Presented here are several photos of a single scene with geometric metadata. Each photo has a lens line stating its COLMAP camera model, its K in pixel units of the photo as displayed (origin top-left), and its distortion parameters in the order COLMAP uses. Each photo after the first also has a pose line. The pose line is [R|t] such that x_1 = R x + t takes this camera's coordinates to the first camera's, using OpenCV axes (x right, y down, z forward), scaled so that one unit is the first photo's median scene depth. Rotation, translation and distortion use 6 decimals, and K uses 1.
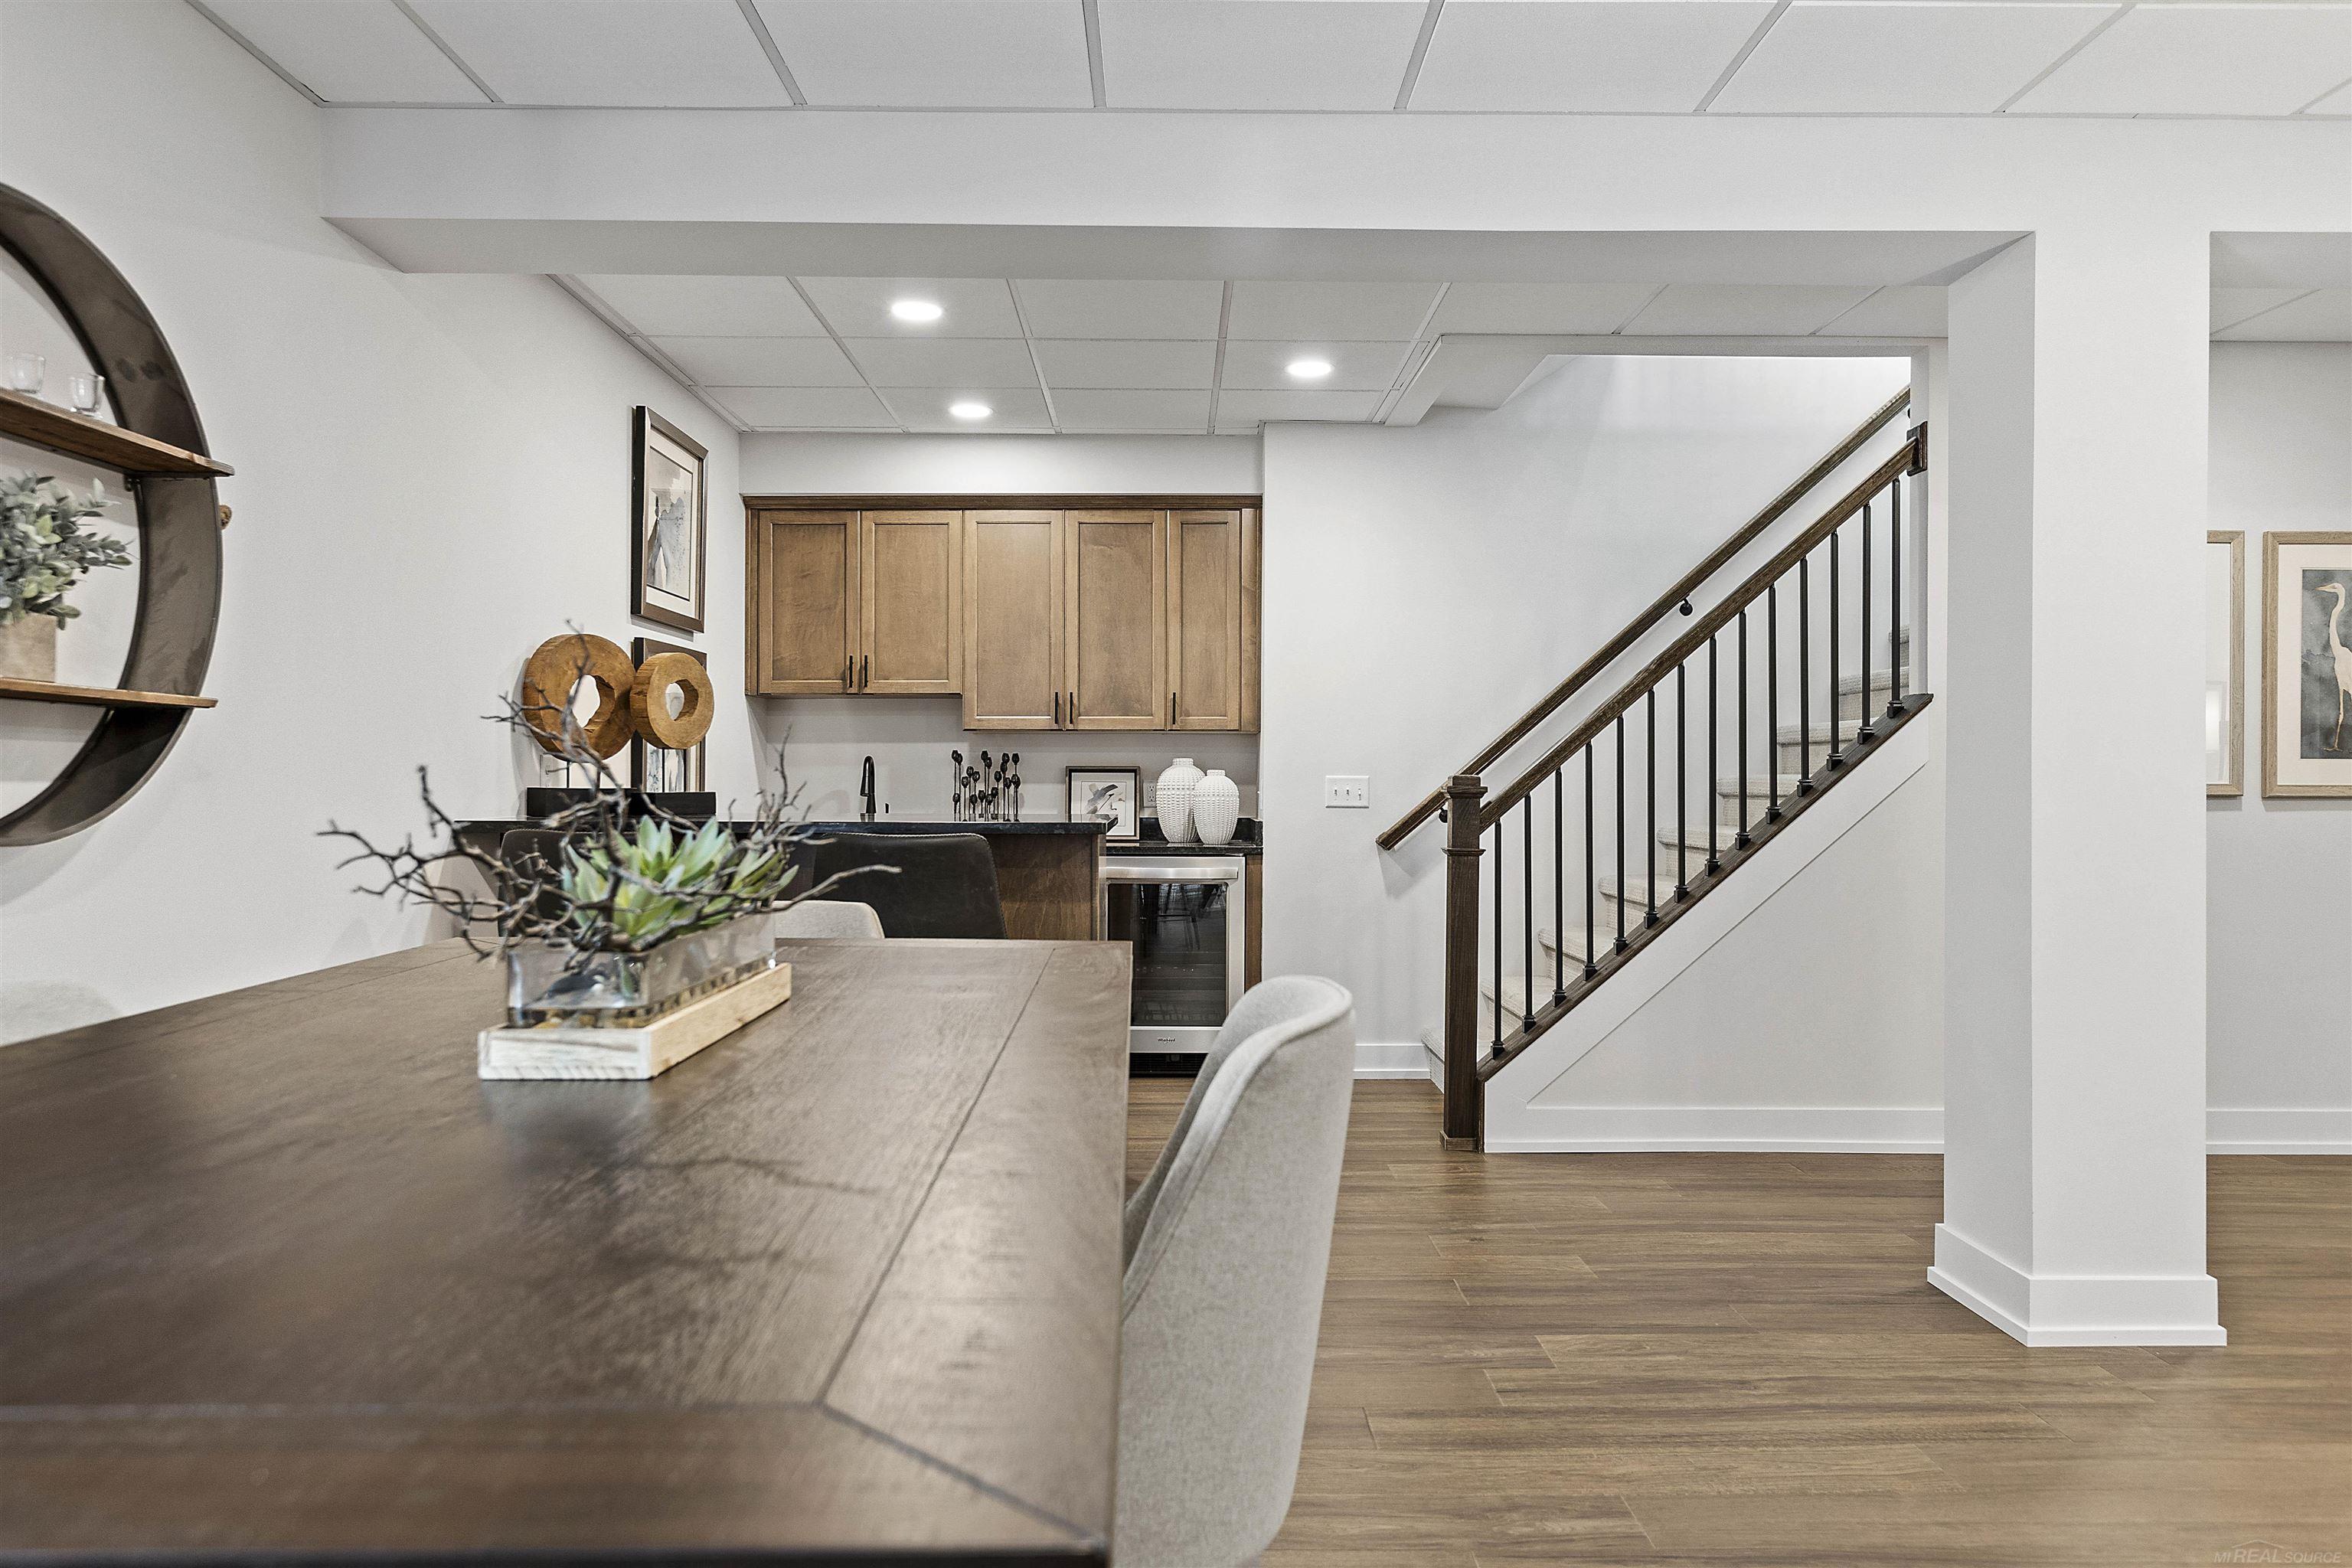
lens RADIAL K [[1544.1, 0, 1171.8], [0, 1544.1, 783.0], [0, 0, 1]] dist [-0.009654, -0.002300]
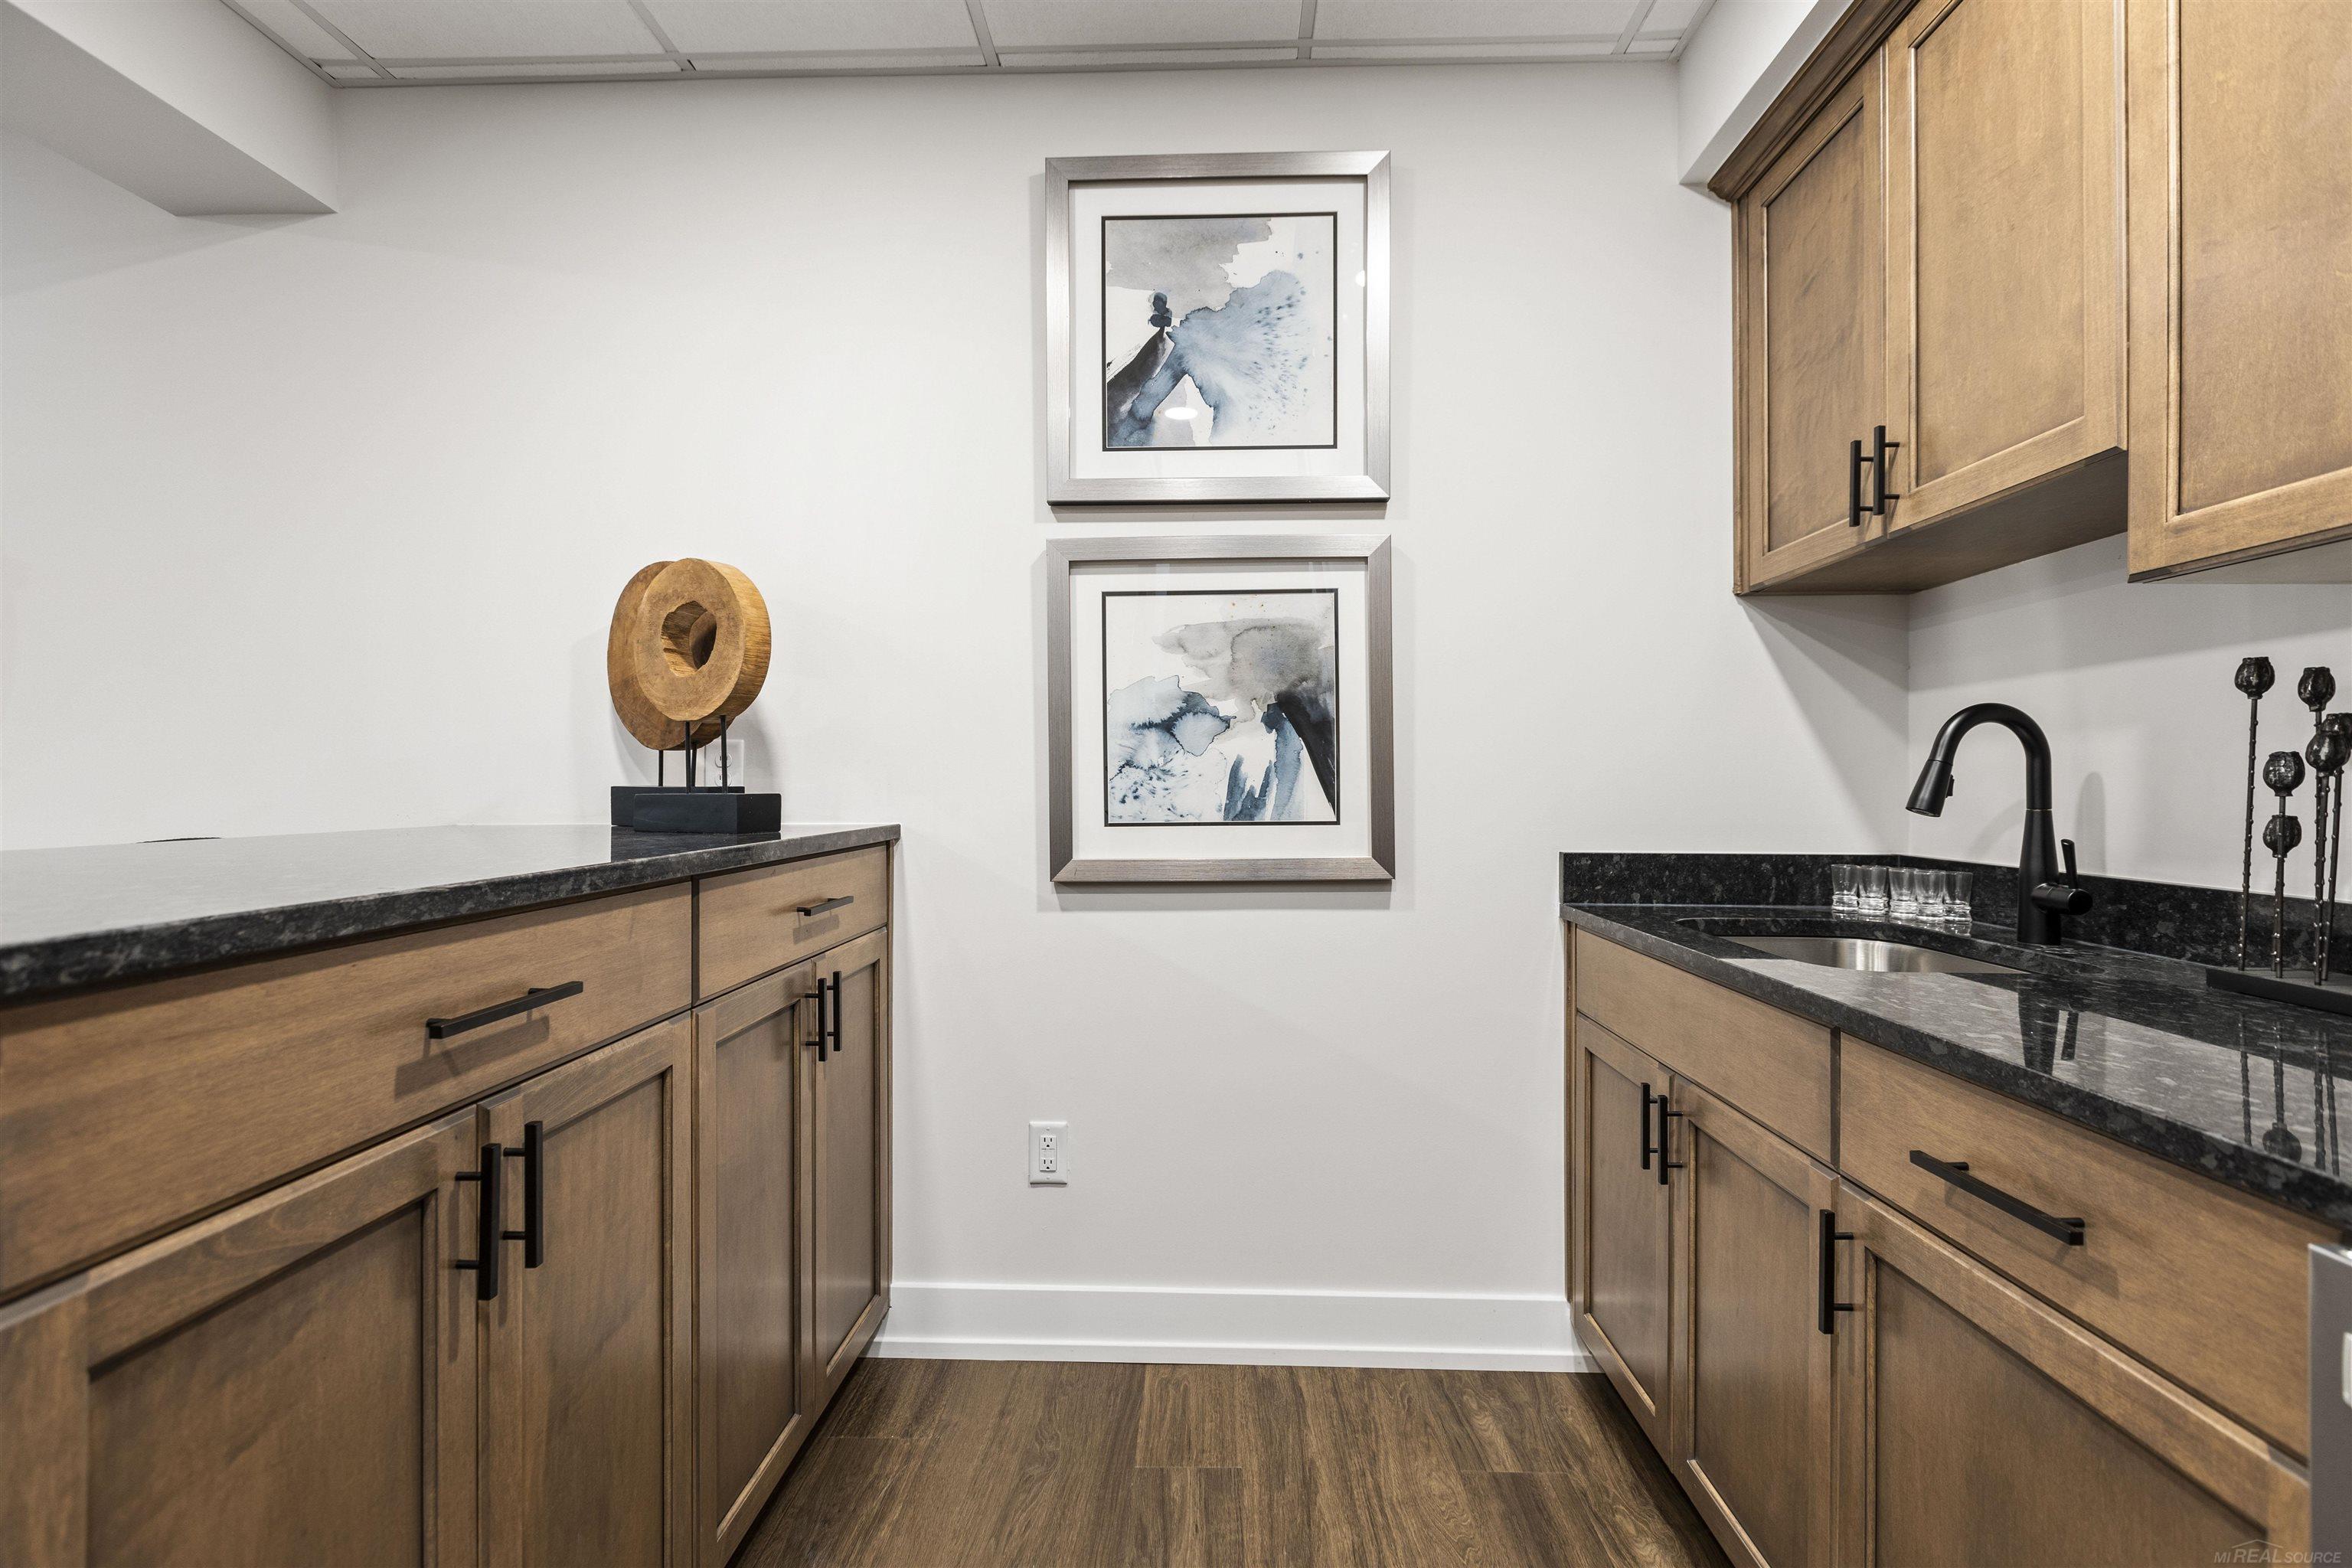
lens RADIAL K [[1052.2, 0, 1177.6], [0, 1052.2, 774.9], [0, 0, 1]] dist [-0.001075, -0.001004]
pose [[-0.041176, -0.009136, -0.999110, 0.053980], [-0.001697, 0.999957, -0.009074, 0.001637], [0.999150, 0.001322, -0.041190, 0.841618]]
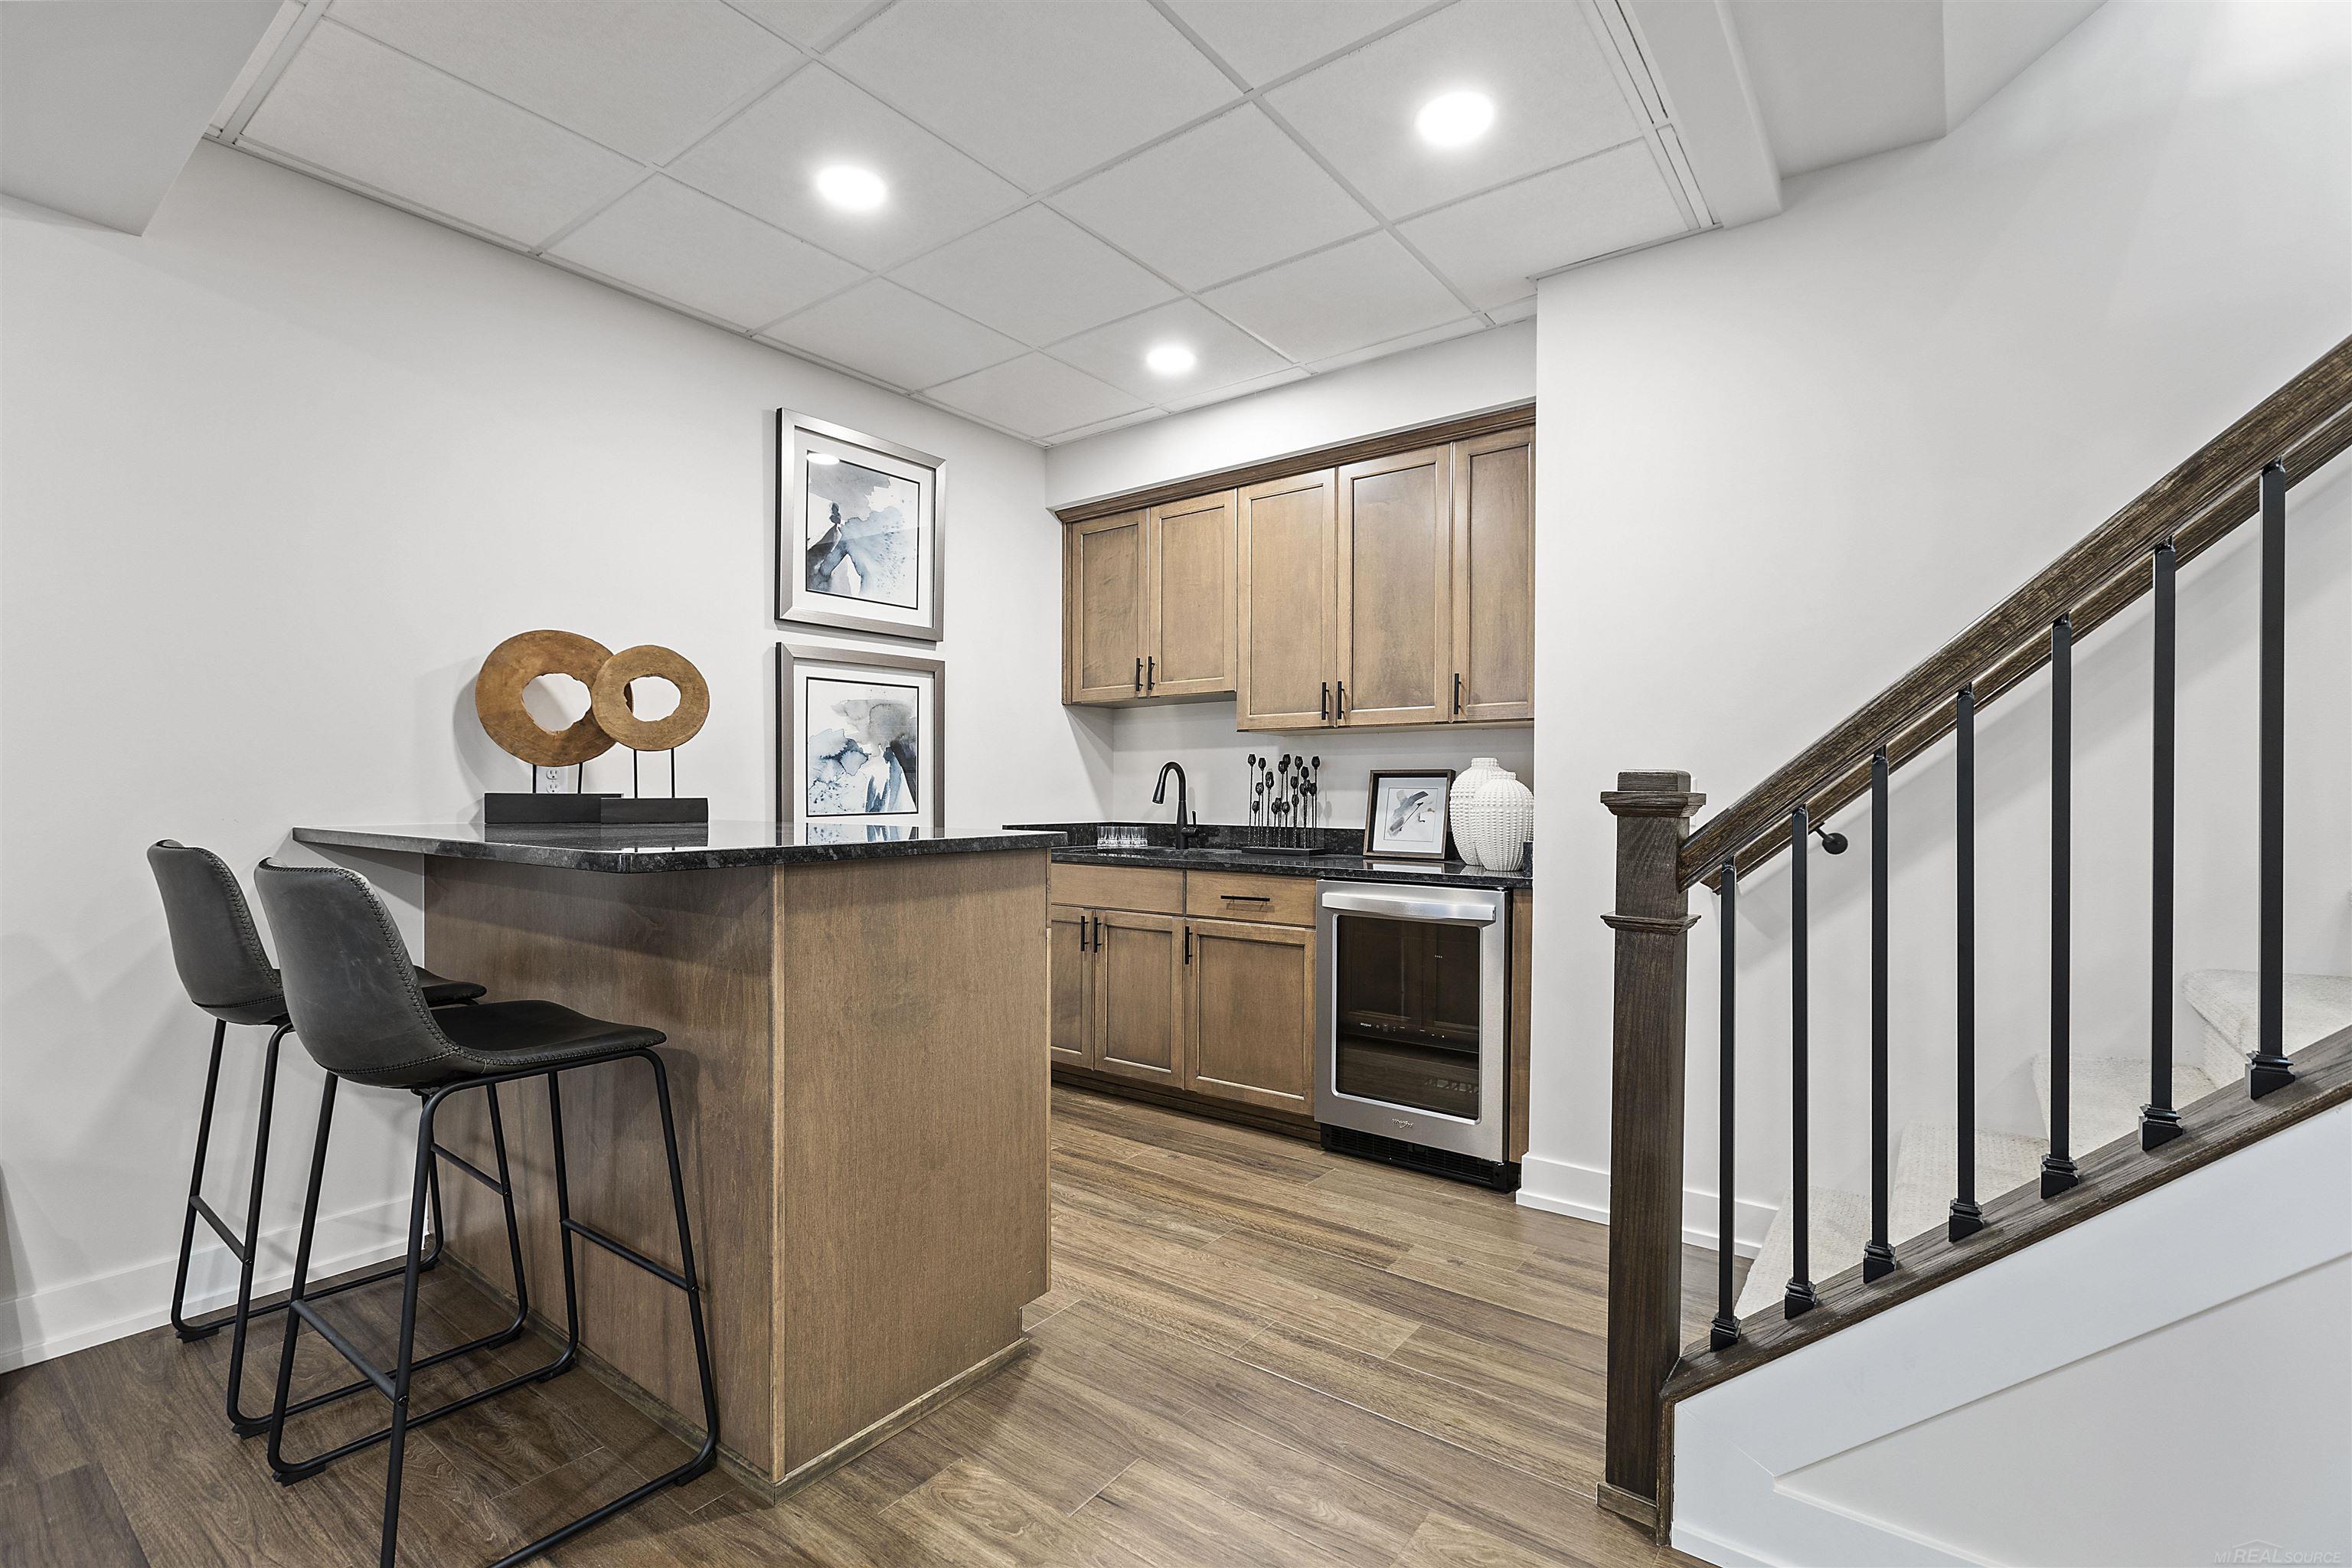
lens RADIAL K [[1052.2, 0, 1183.6], [0, 1052.2, 786.3], [0, 0, 1]] dist [-0.001075, -0.001004]
pose [[0.796057, -0.003093, -0.605214, 0.212800], [-0.000531, 0.999983, -0.005808, 0.001711], [0.605222, 0.004945, 0.796041, 0.490219]]
